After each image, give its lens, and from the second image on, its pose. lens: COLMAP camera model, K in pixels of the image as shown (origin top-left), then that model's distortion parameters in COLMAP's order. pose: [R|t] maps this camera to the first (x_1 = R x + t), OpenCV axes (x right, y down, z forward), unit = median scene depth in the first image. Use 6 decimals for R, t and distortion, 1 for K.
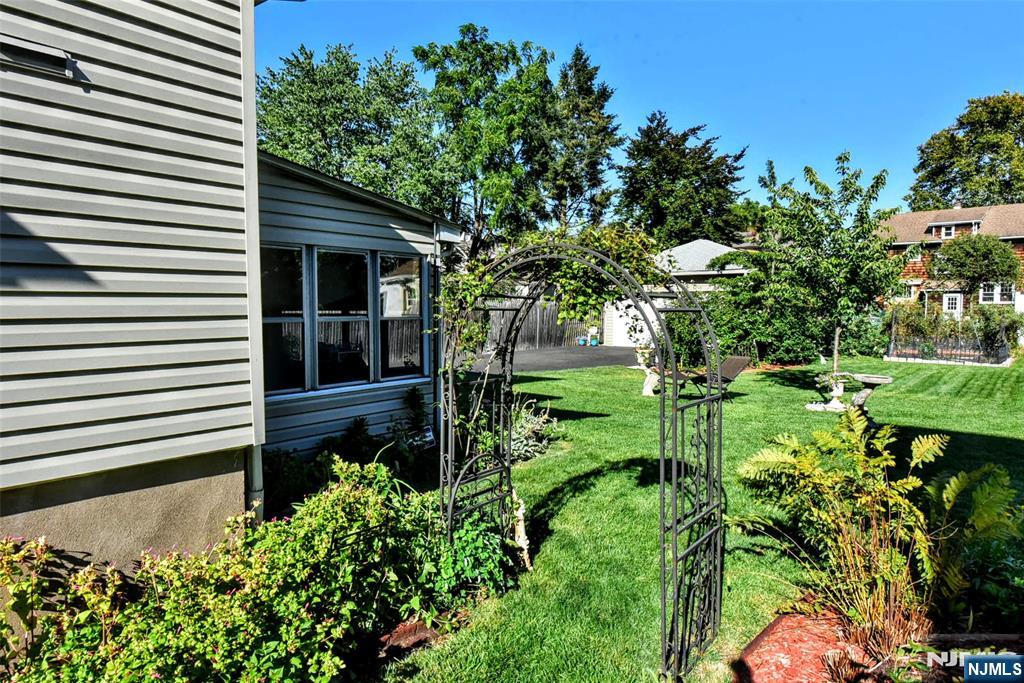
lens RADIAL K [[676.7, 0, 511.6], [0, 676.7, 343.2], [0, 0, 1]] dist [0.005203, 0.000404]
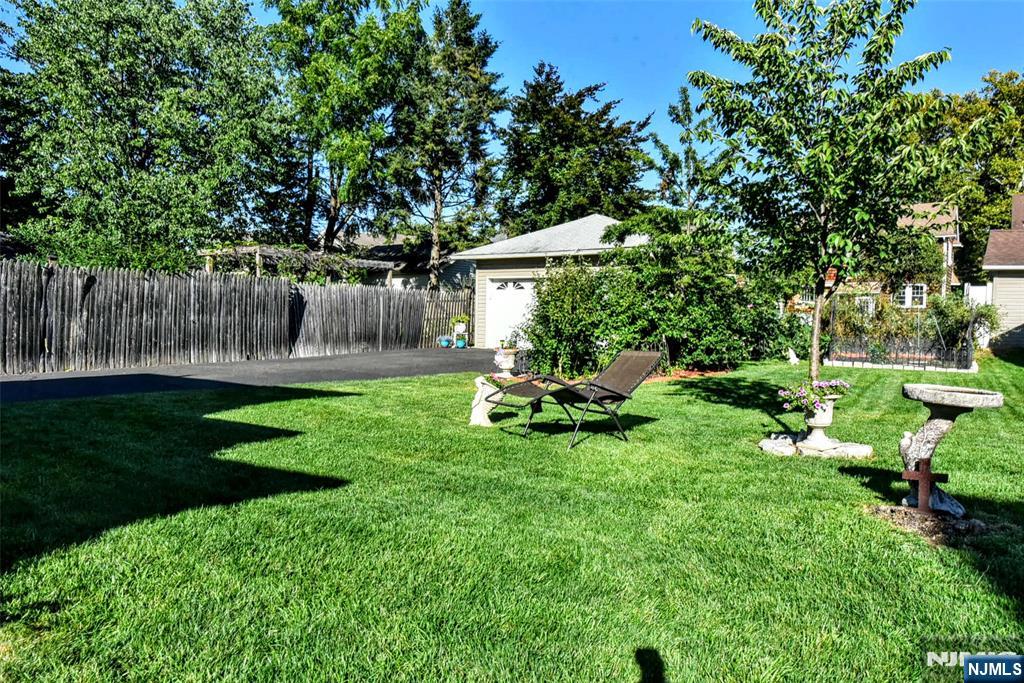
lens RADIAL K [[707.4, 0, 512.0], [0, 707.4, 339.2], [0, 0, 1]] dist [0.004386, 0.001101]
pose [[0.990594, 0.003080, 0.136802, 0.059438], [-0.000505, 0.999822, -0.018855, 0.007658], [-0.136835, 0.018609, 0.990419, 0.171623]]
